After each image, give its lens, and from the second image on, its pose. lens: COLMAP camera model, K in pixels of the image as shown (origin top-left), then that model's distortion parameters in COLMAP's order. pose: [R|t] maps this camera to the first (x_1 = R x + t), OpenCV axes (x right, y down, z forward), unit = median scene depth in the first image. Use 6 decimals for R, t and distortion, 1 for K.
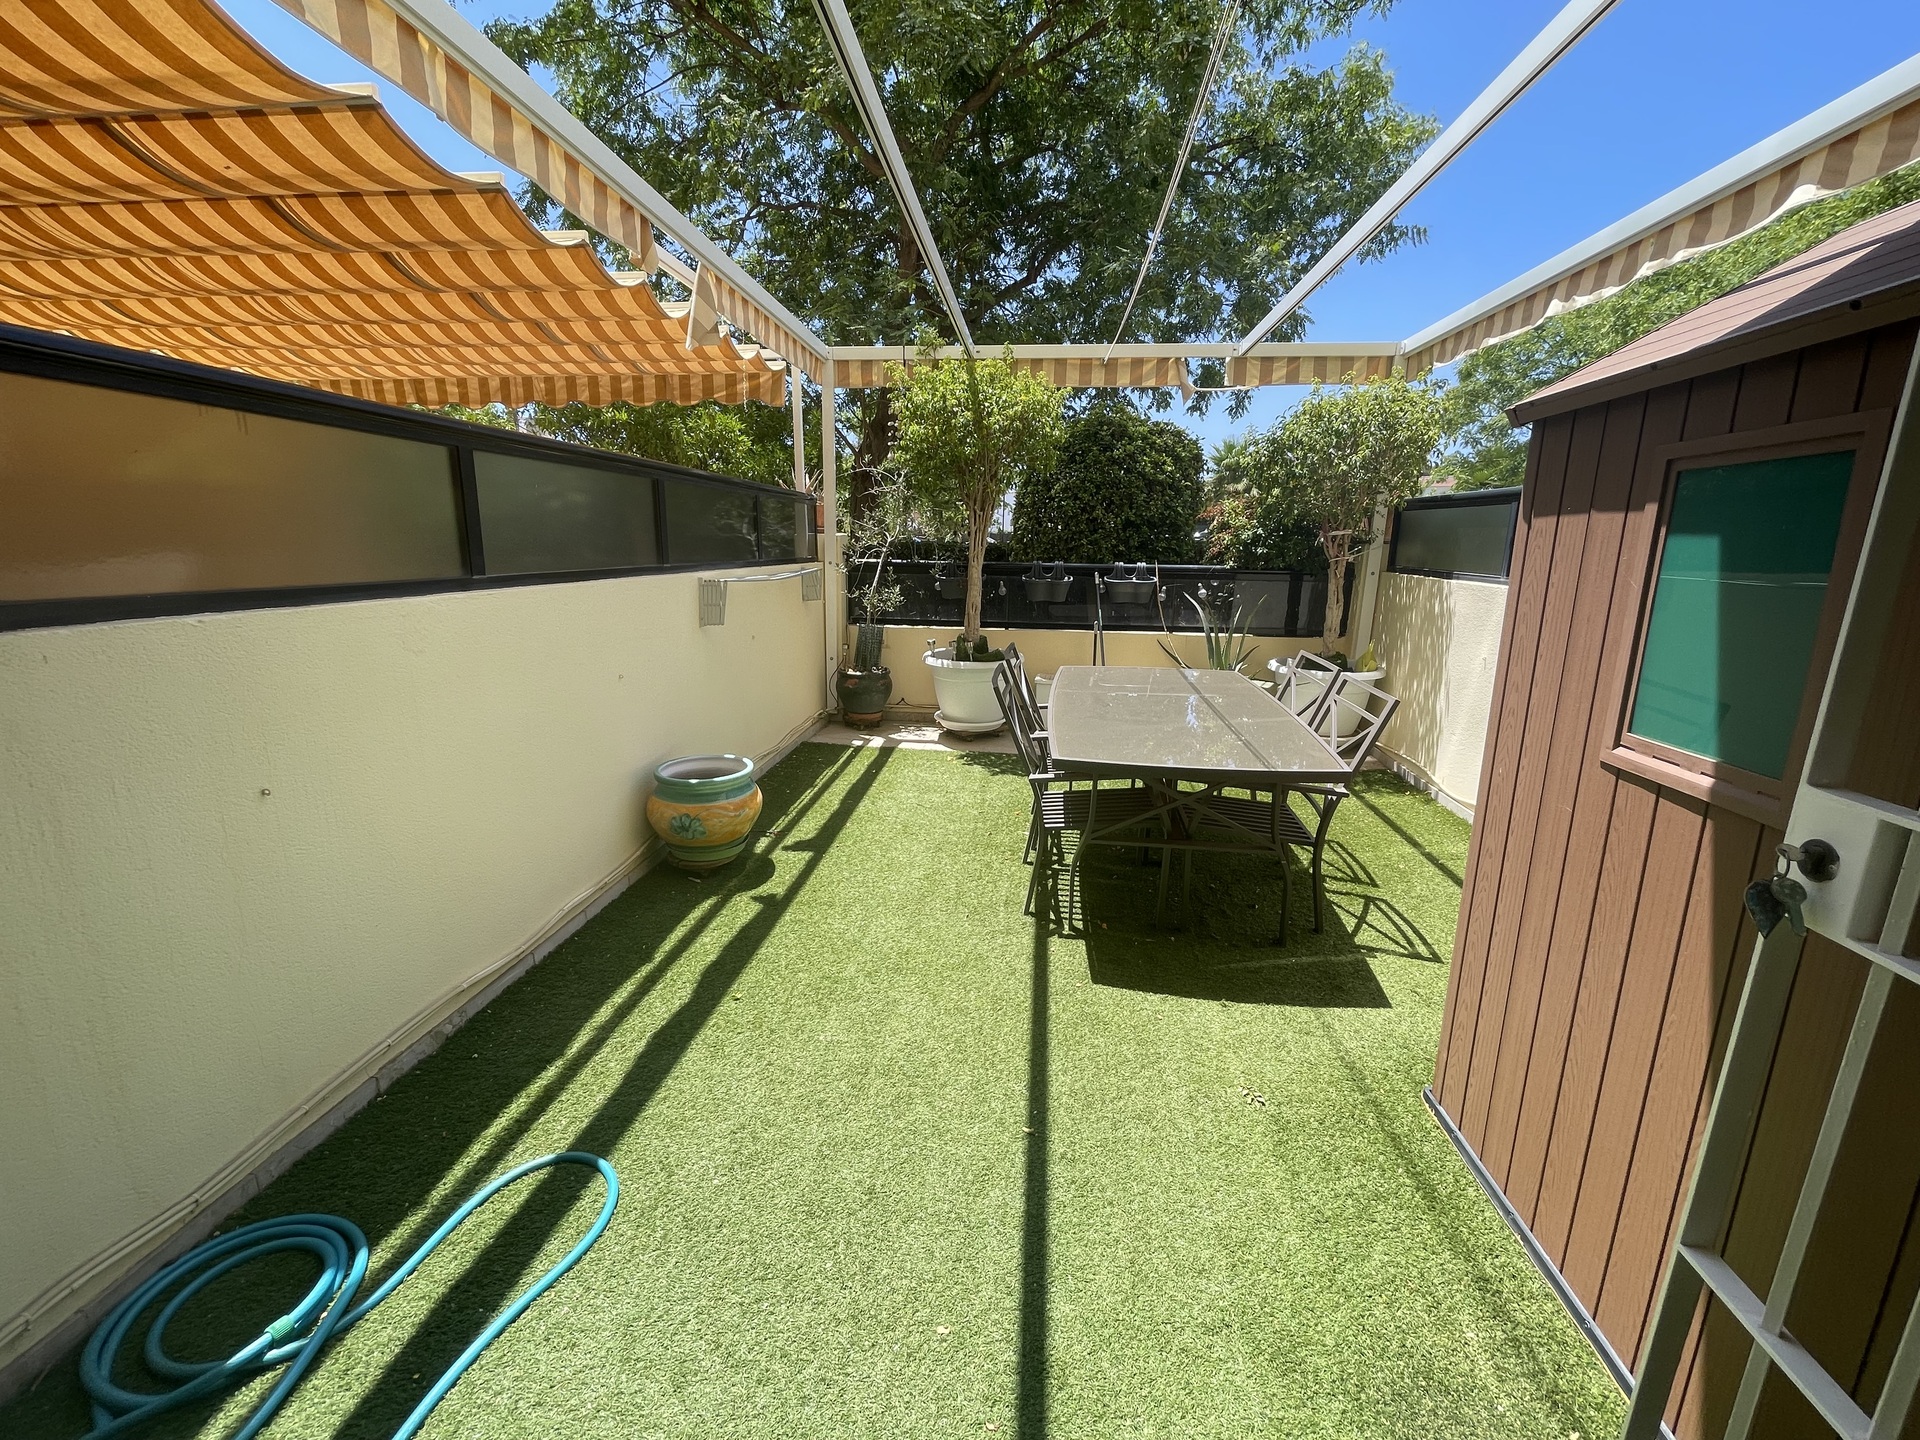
lens RADIAL K [[788.9, 0, 950.6], [0, 788.9, 715.0], [0, 0, 1]] dist [0.000157, 0.000006]
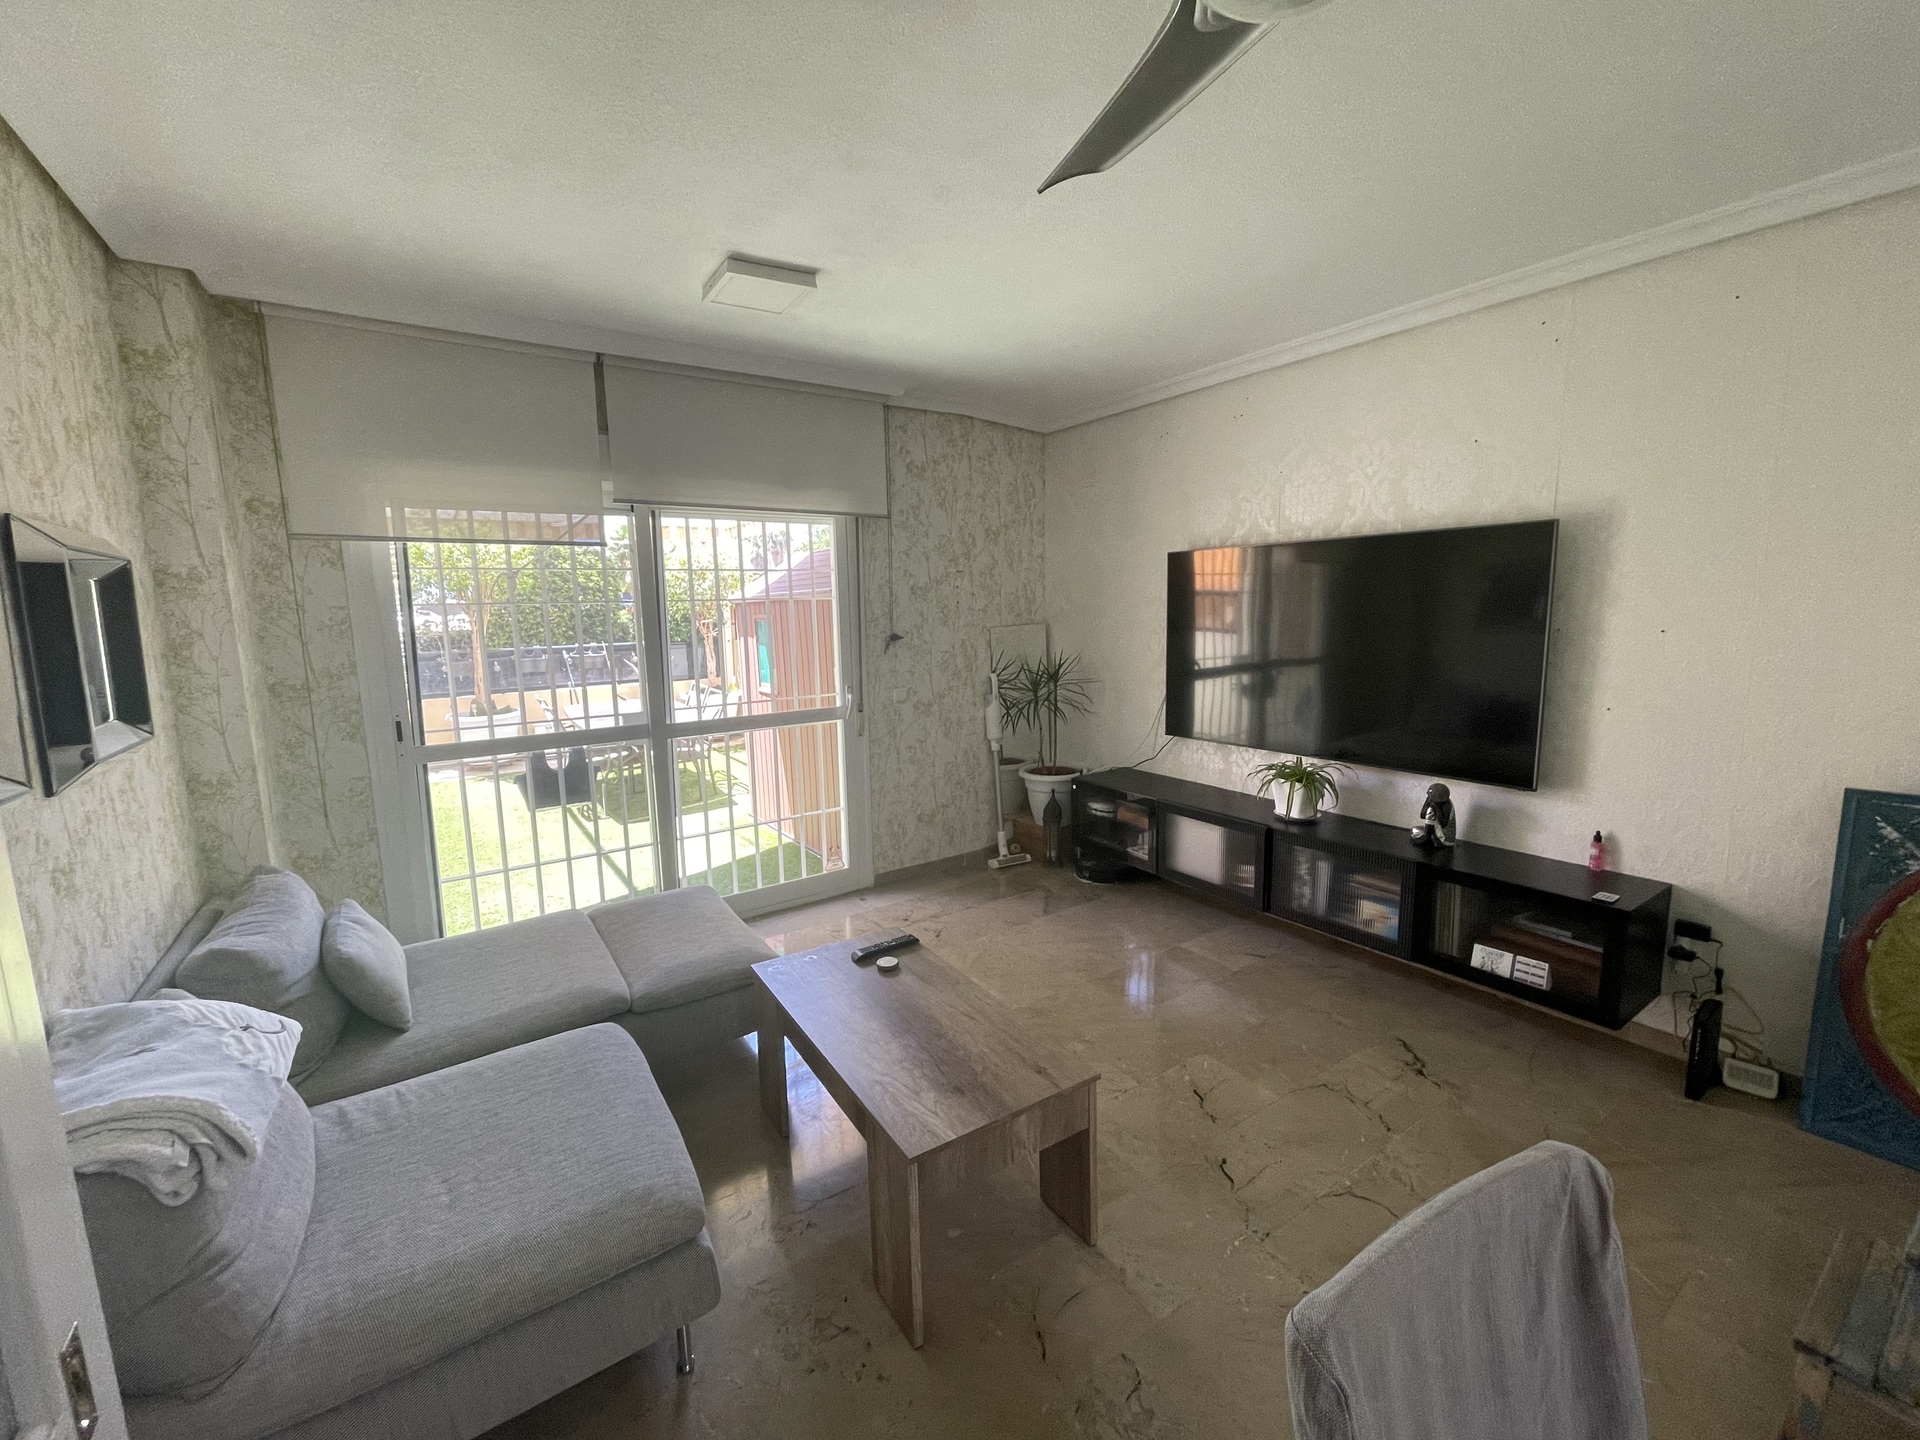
lens RADIAL K [[788.9, 0, 950.6], [0, 788.9, 715.0], [0, 0, 1]] dist [0.000157, 0.000006]
pose [[0.760242, -0.124340, 0.637629, -0.250235], [0.174607, 0.984505, -0.016201, 0.104718], [-0.625734, 0.123651, 0.770173, -0.682026]]
